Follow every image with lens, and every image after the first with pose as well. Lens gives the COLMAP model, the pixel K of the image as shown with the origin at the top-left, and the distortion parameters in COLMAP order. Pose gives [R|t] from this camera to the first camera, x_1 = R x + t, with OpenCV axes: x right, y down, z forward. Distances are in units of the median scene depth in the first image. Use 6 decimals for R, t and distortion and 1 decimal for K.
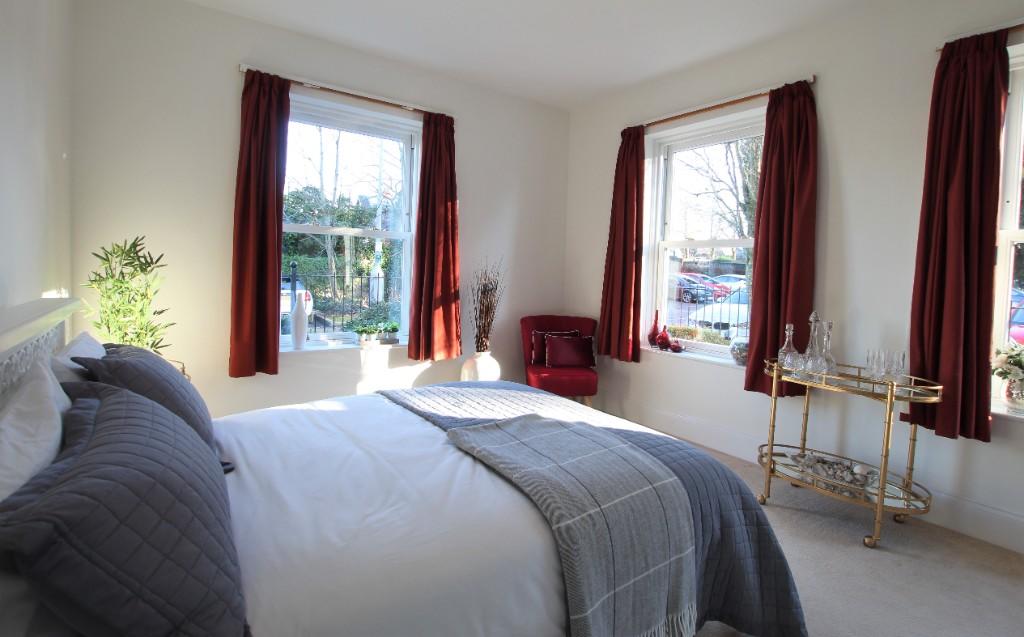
lens RADIAL K [[498.1, 0, 524.4], [0, 498.1, 289.3], [0, 0, 1]] dist [-0.024749, 0.000433]
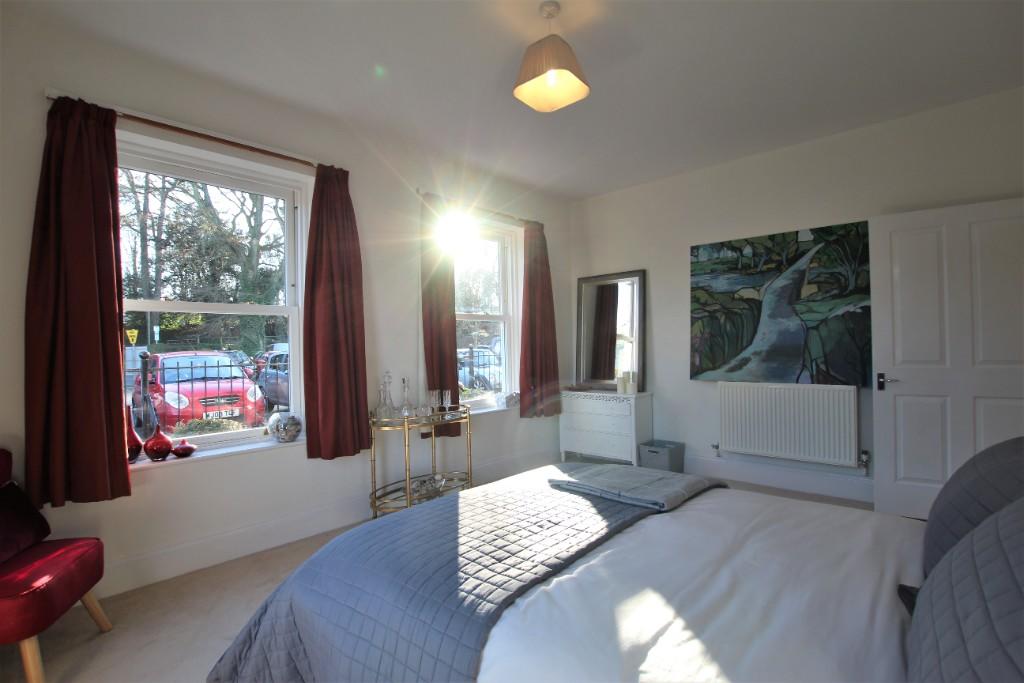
lens RADIAL K [[484.2, 0, 514.5], [0, 484.2, 339.1], [0, 0, 1]] dist [-0.029258, 0.001758]
pose [[-0.202234, -0.014770, 0.979226, -0.597890], [0.052432, 0.998289, 0.025886, -0.046045], [-0.977933, 0.056578, -0.201114, 0.861685]]
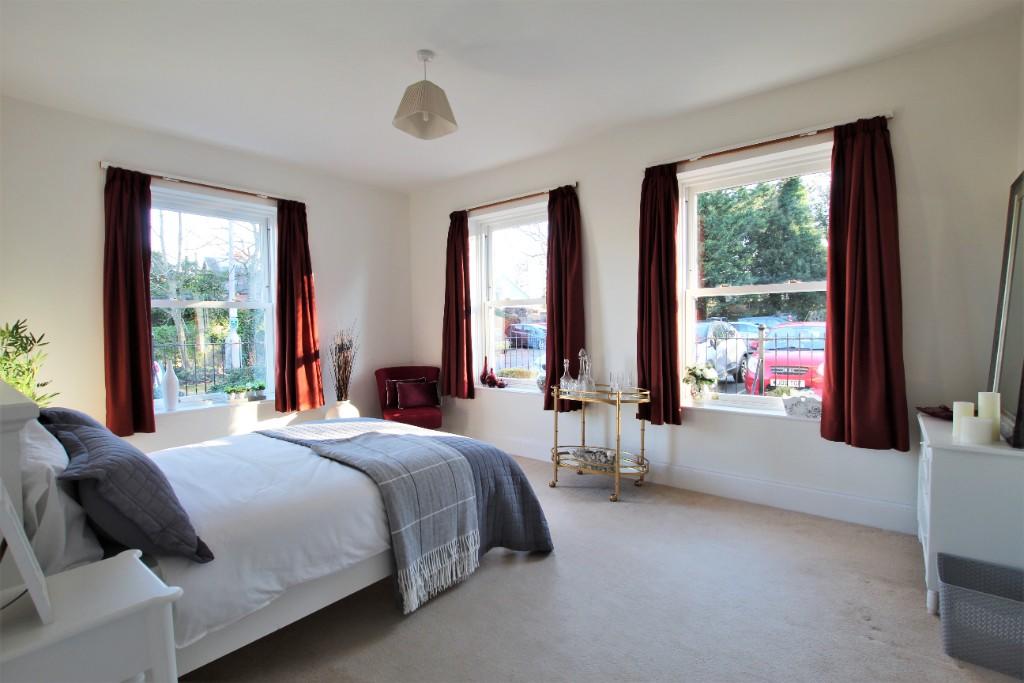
lens RADIAL K [[484.2, 0, 514.2], [0, 484.2, 343.7], [0, 0, 1]] dist [-0.029258, 0.001758]
pose [[0.968267, -0.058645, 0.242939, 0.054344], [0.058345, 0.998261, 0.008439, 0.005334], [-0.243012, 0.006003, 0.970005, -0.289652]]
